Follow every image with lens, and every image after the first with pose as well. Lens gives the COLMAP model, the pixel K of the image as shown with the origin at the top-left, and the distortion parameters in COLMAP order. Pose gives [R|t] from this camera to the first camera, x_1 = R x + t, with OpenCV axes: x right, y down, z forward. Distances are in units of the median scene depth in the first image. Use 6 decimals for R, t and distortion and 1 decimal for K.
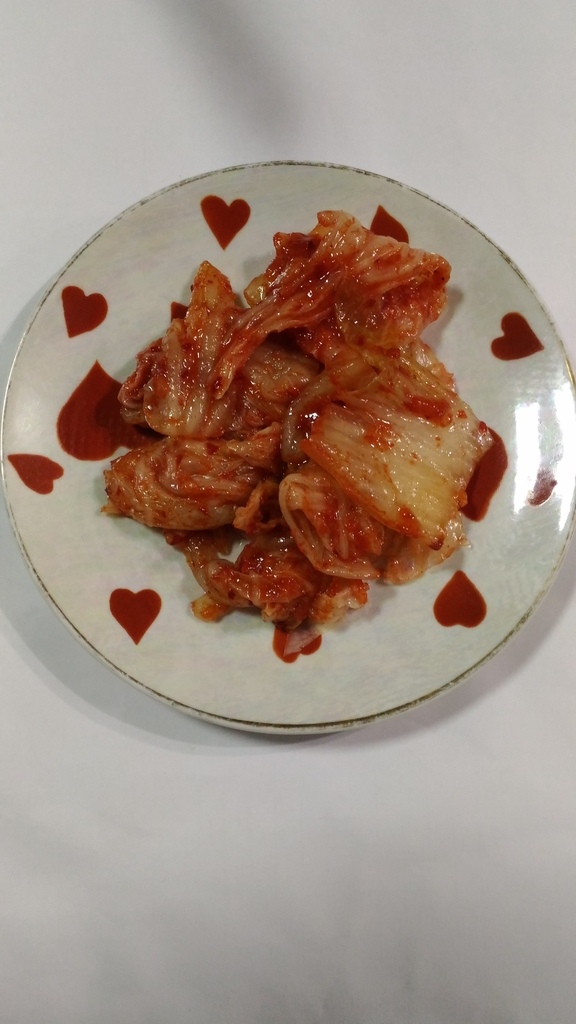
lens RADIAL K [[890.4, 0, 288.2], [0, 890.4, 539.4], [0, 0, 1]] dist [0.071235, -0.190238]
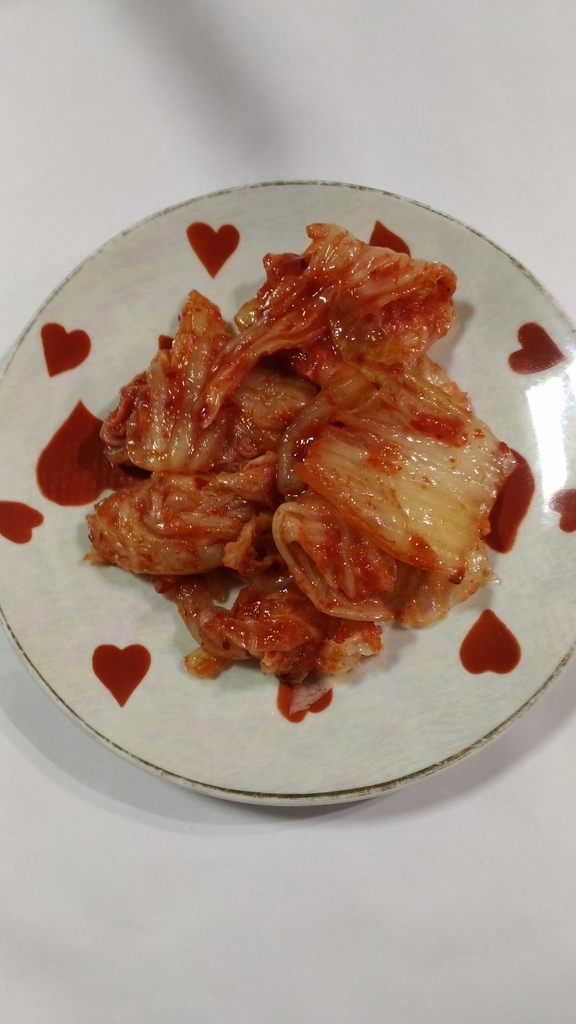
lens RADIAL K [[890.4, 0, 287.3], [0, 890.4, 526.4], [0, 0, 1]] dist [0.071235, -0.190238]
pose [[0.997284, -0.045443, -0.057959, 0.051930], [0.038920, 0.993269, -0.109098, 0.043104], [0.062527, 0.106546, 0.992340, 0.112355]]
